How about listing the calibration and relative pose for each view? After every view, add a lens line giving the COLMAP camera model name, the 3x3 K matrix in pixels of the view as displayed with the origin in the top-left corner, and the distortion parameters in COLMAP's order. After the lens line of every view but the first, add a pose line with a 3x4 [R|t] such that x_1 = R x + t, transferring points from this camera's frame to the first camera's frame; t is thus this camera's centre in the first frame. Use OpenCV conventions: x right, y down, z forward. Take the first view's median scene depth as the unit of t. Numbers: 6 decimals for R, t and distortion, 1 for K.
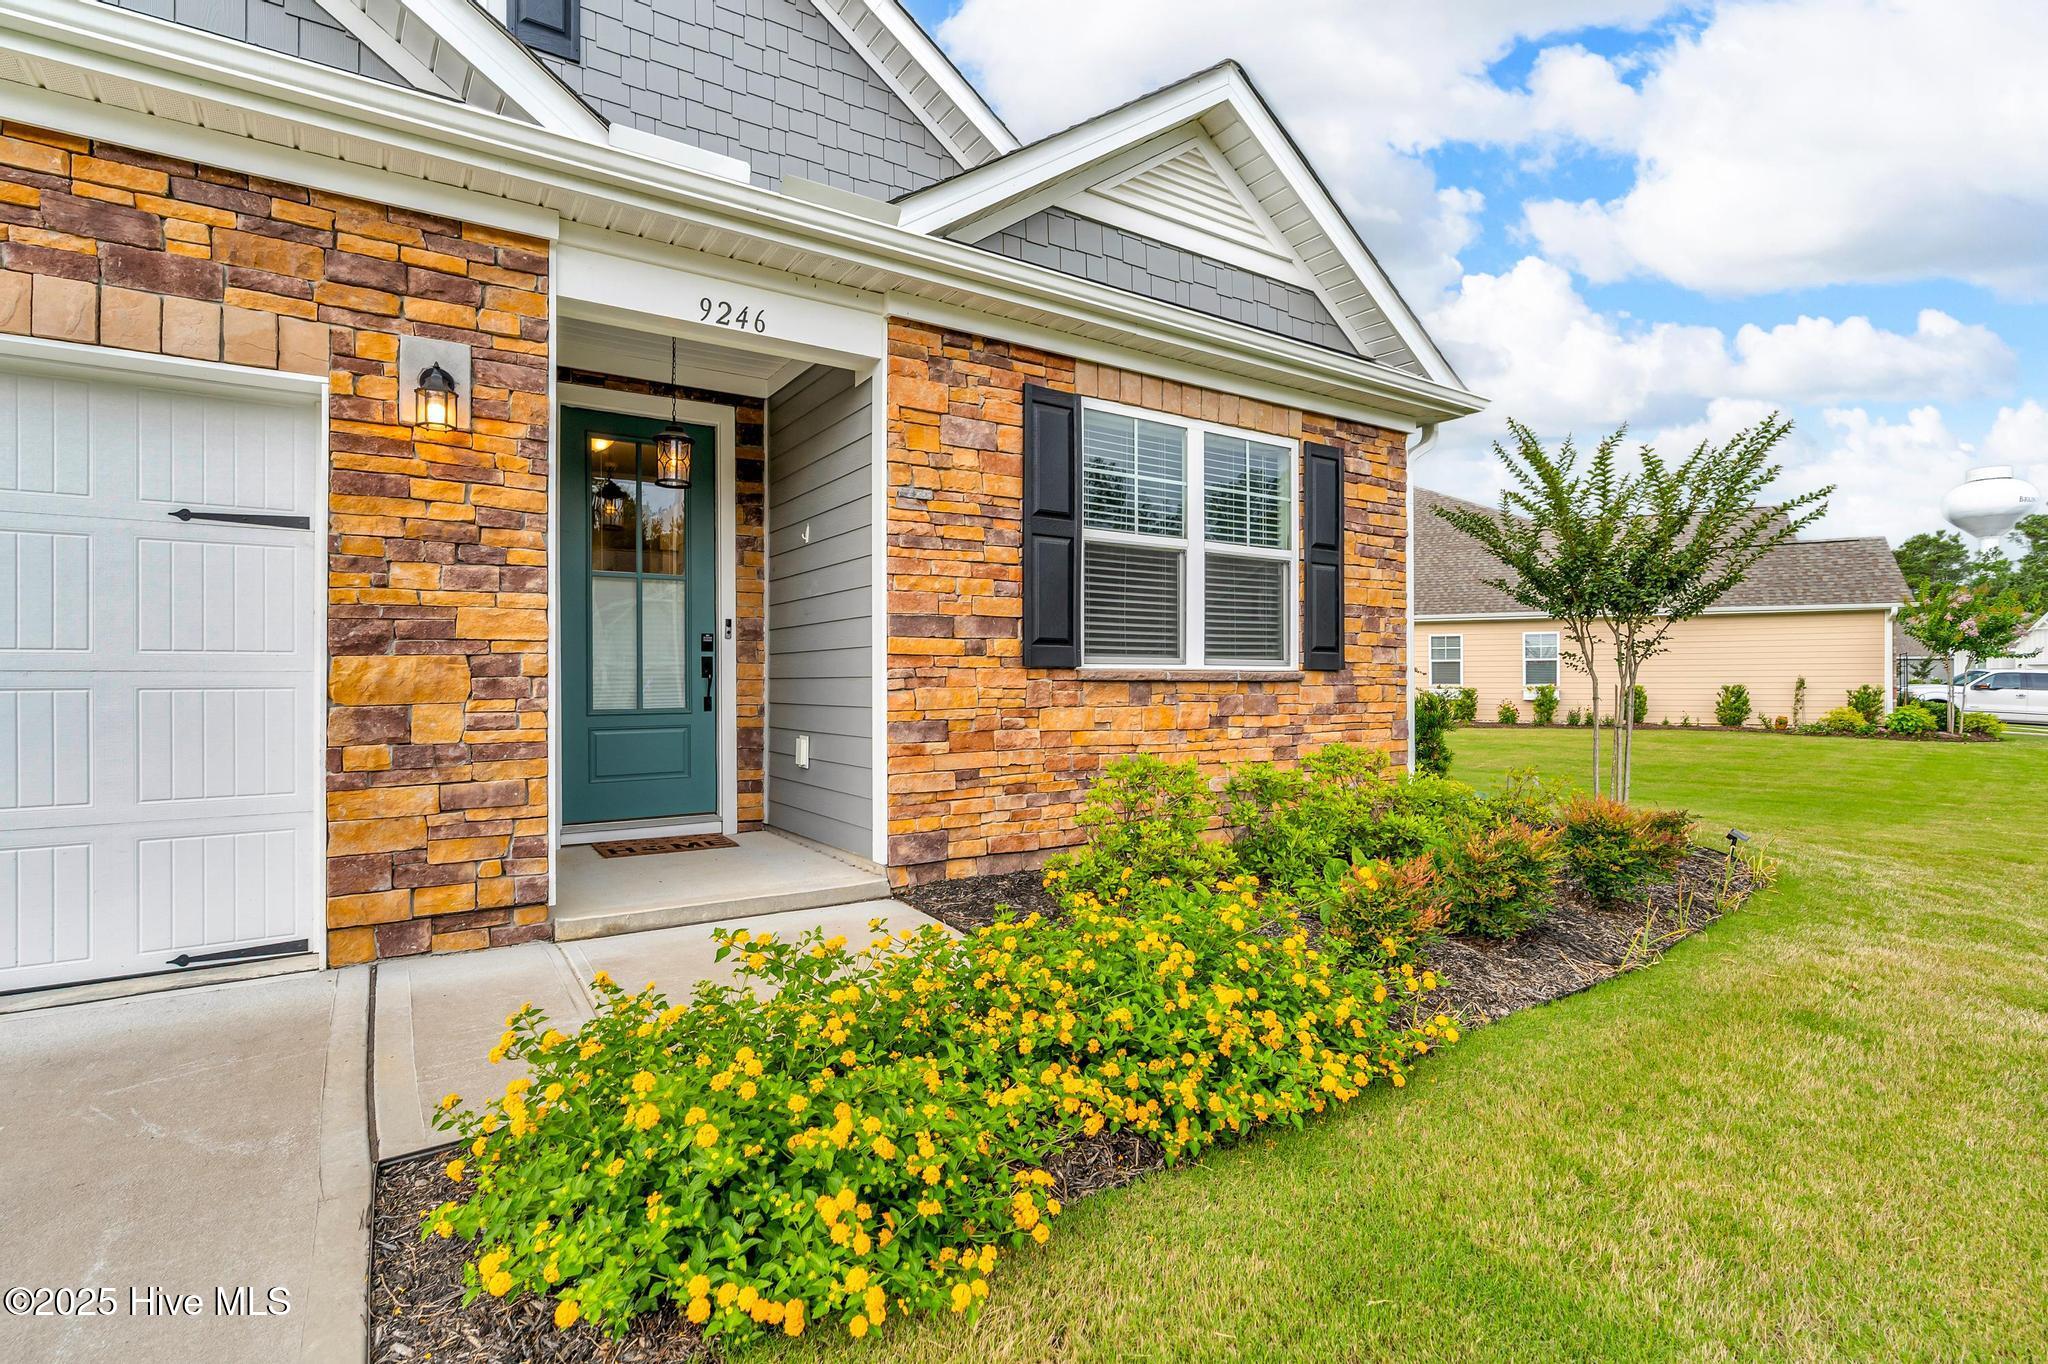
lens RADIAL K [[971.7, 0, 1019.0], [0, 971.7, 672.4], [0, 0, 1]] dist [-0.018953, 0.000109]
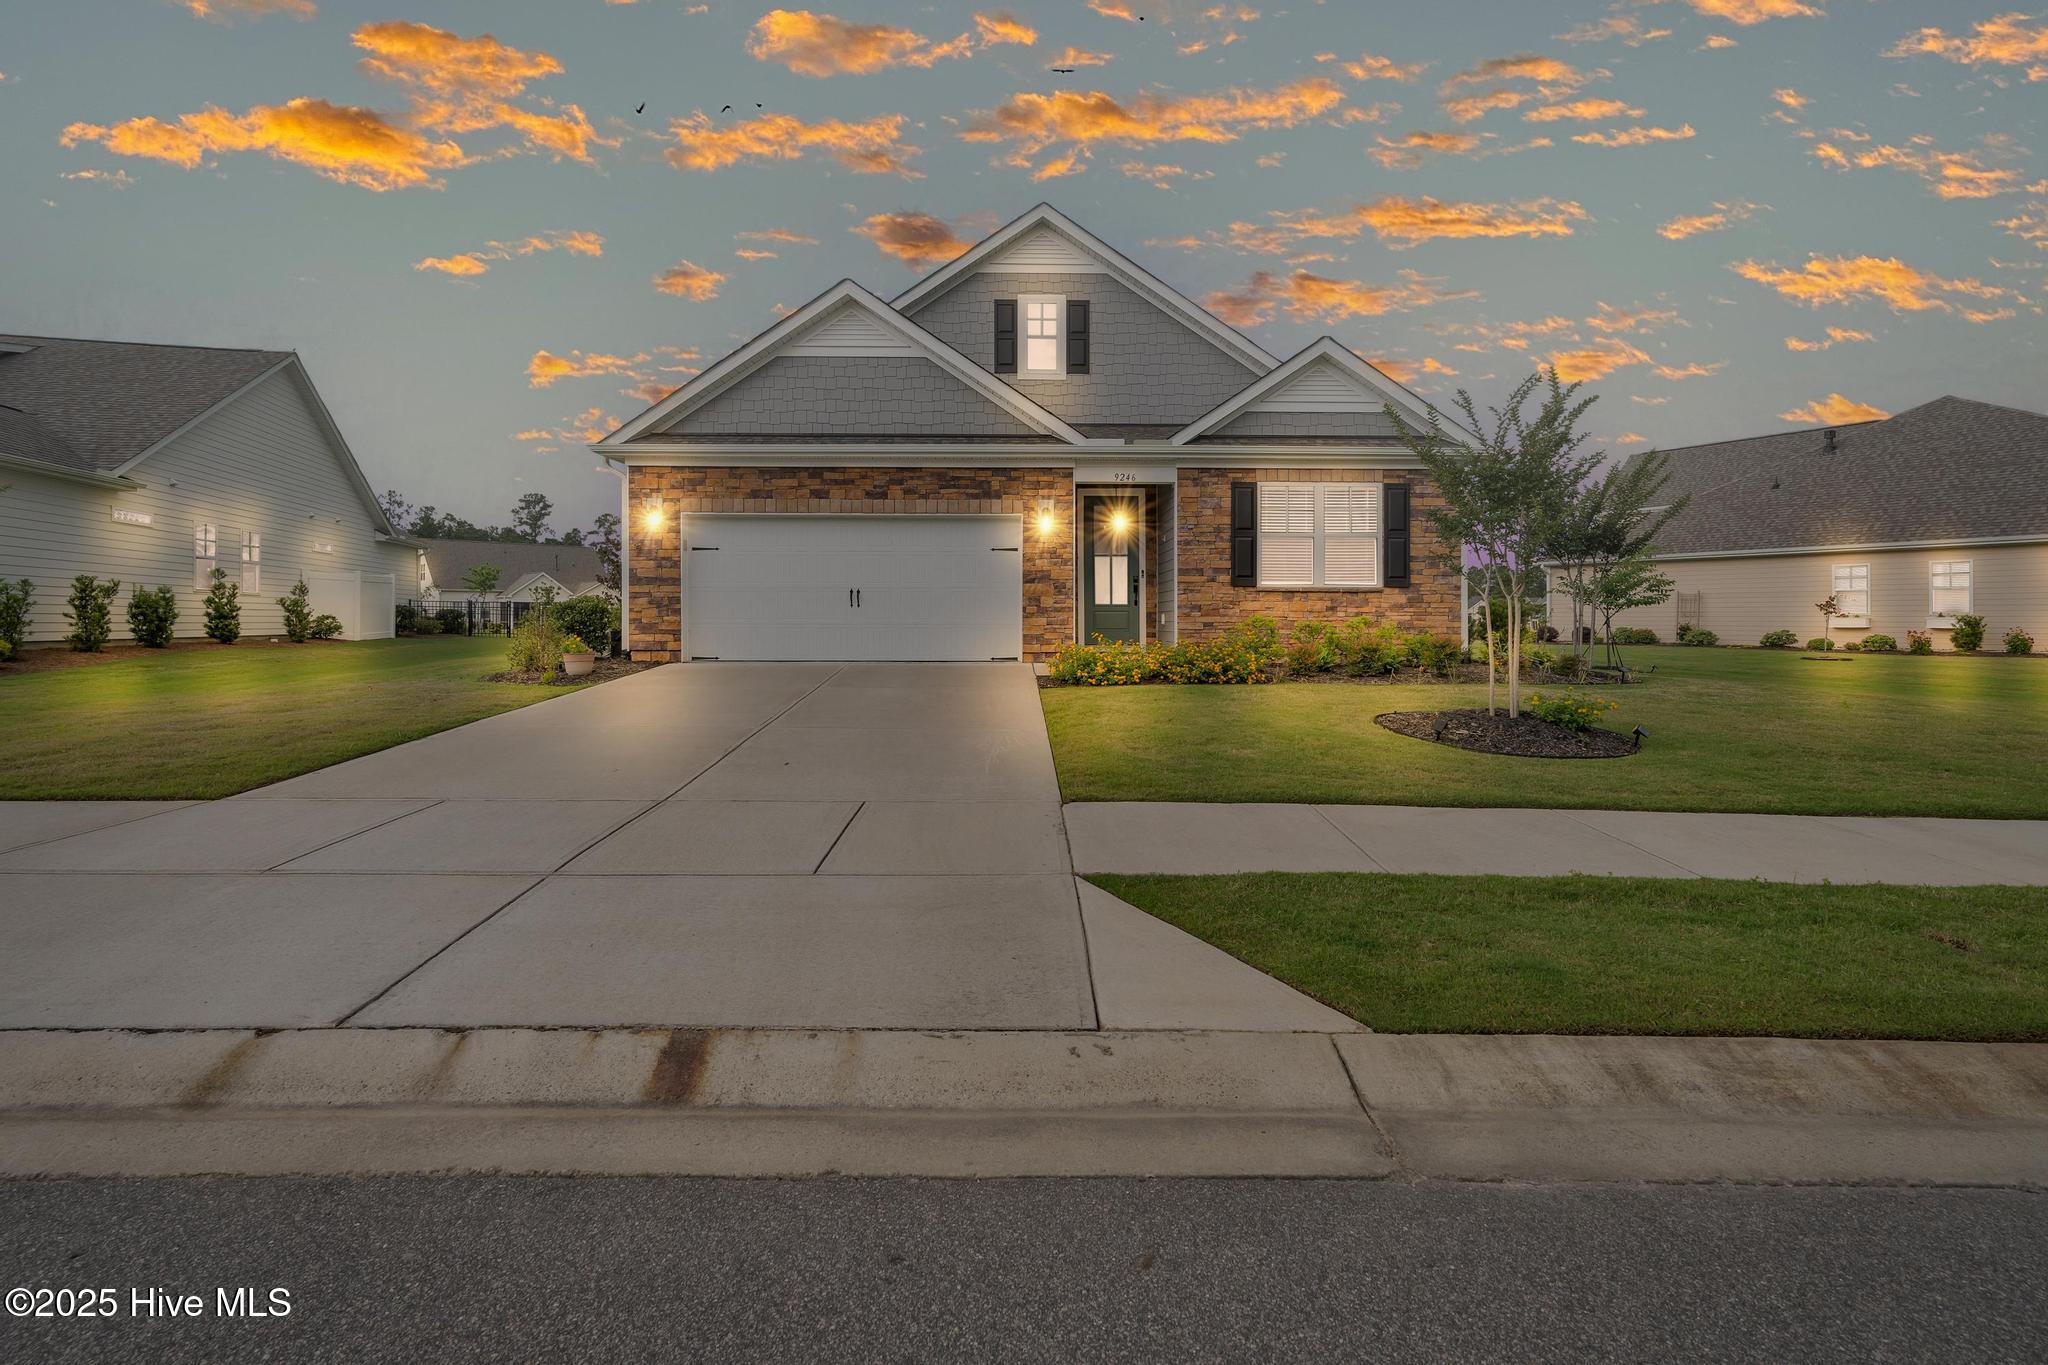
lens RADIAL K [[971.7, 0, 1019.0], [0, 971.7, 672.9], [0, 0, 1]] dist [-0.018953, 0.000109]
pose [[0.841646, 0.032334, -0.539061, 0.990261], [0.001250, 0.998087, 0.061819, 0.069450], [0.540028, -0.052703, 0.839995, -1.644721]]
